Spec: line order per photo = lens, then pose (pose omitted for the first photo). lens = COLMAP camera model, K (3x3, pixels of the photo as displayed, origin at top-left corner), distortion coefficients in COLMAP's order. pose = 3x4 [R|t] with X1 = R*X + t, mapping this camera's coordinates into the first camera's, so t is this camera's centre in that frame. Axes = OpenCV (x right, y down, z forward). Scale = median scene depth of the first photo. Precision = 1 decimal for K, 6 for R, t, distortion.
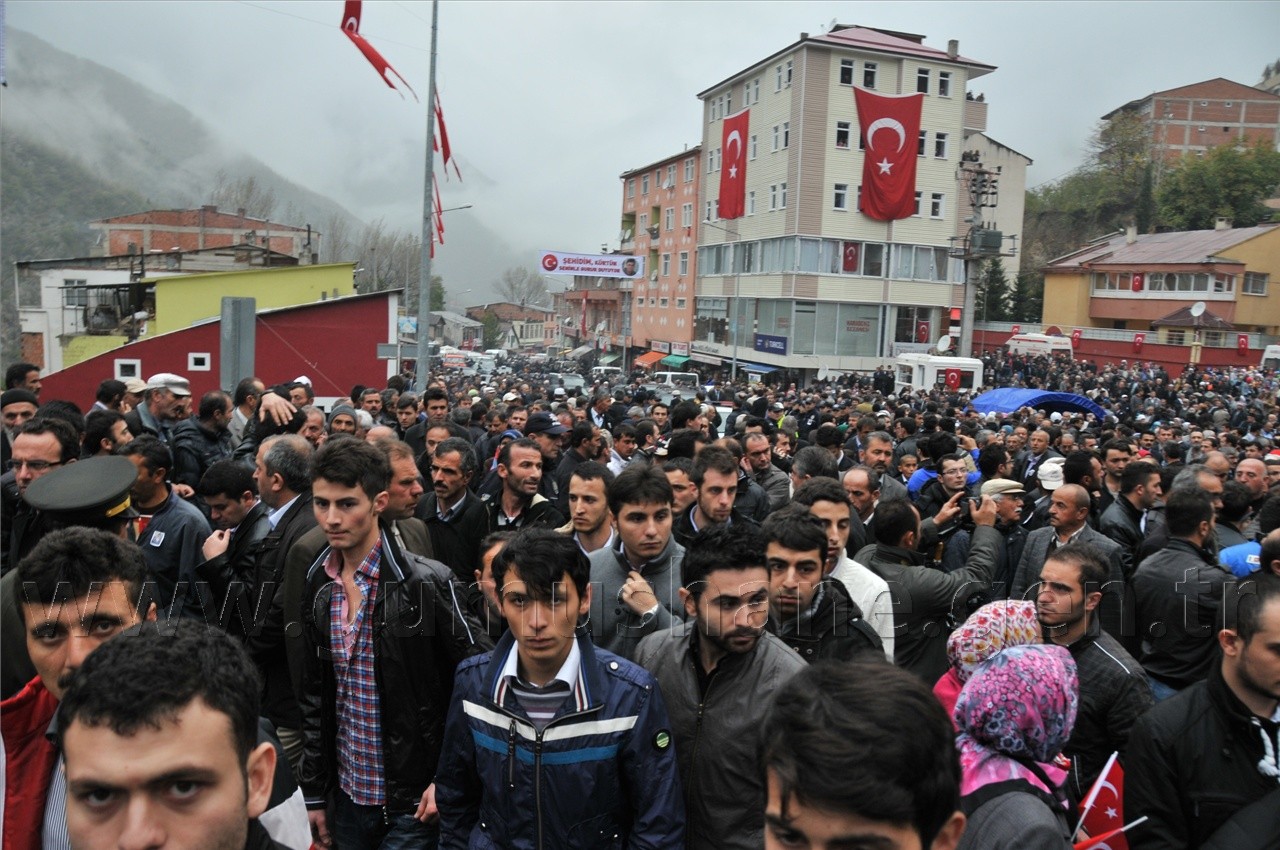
lens RADIAL K [[1003.8, 0, 639.6], [0, 1003.8, 451.5], [0, 0, 1]] dist [-0.160845, 0.140171]
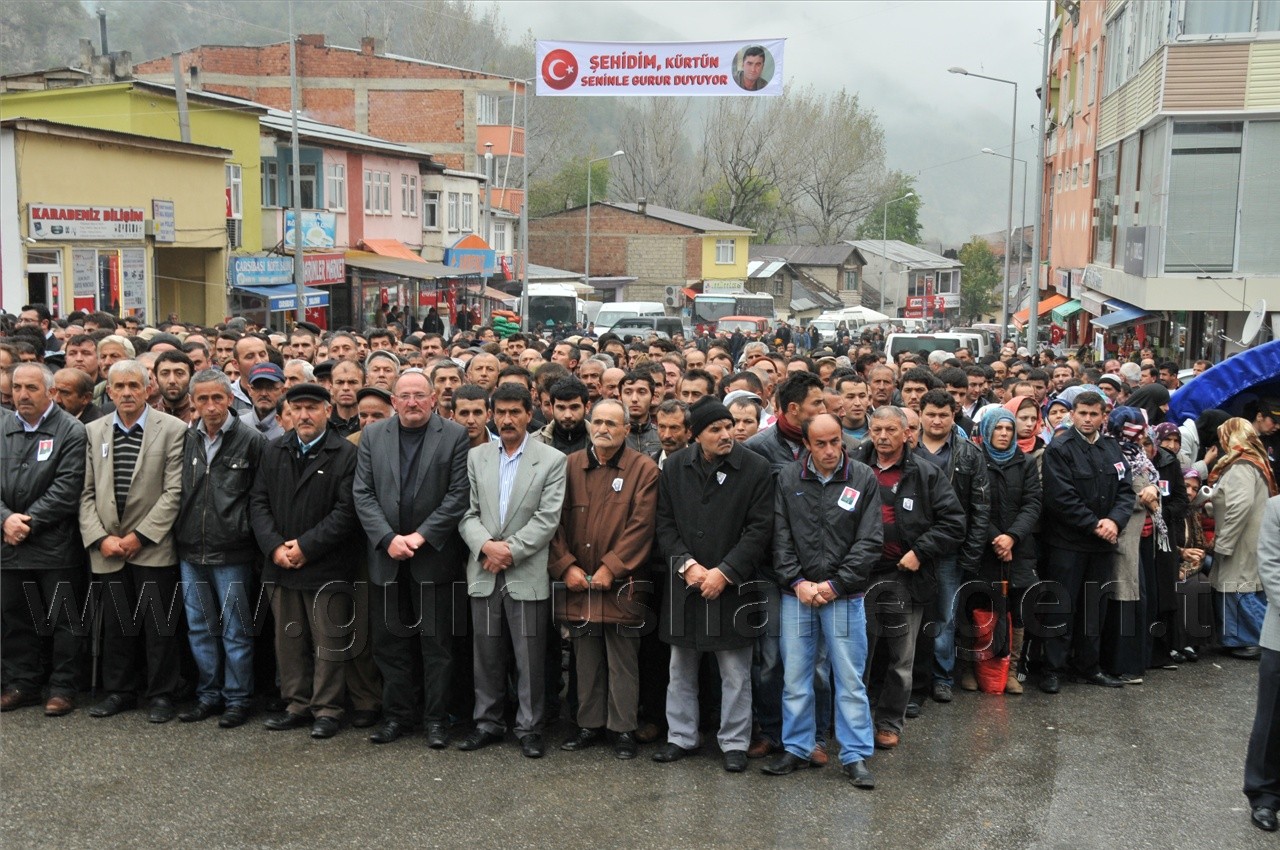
lens RADIAL K [[1811.2, 0, 631.1], [0, 1811.2, 459.5], [0, 0, 1]] dist [0.088634, 0.678547]
pose [[0.902947, 0.021997, -0.429188, 0.260223], [-0.035190, 0.999120, -0.022825, -0.008075], [0.428308, 0.035713, 0.902927, 0.312819]]
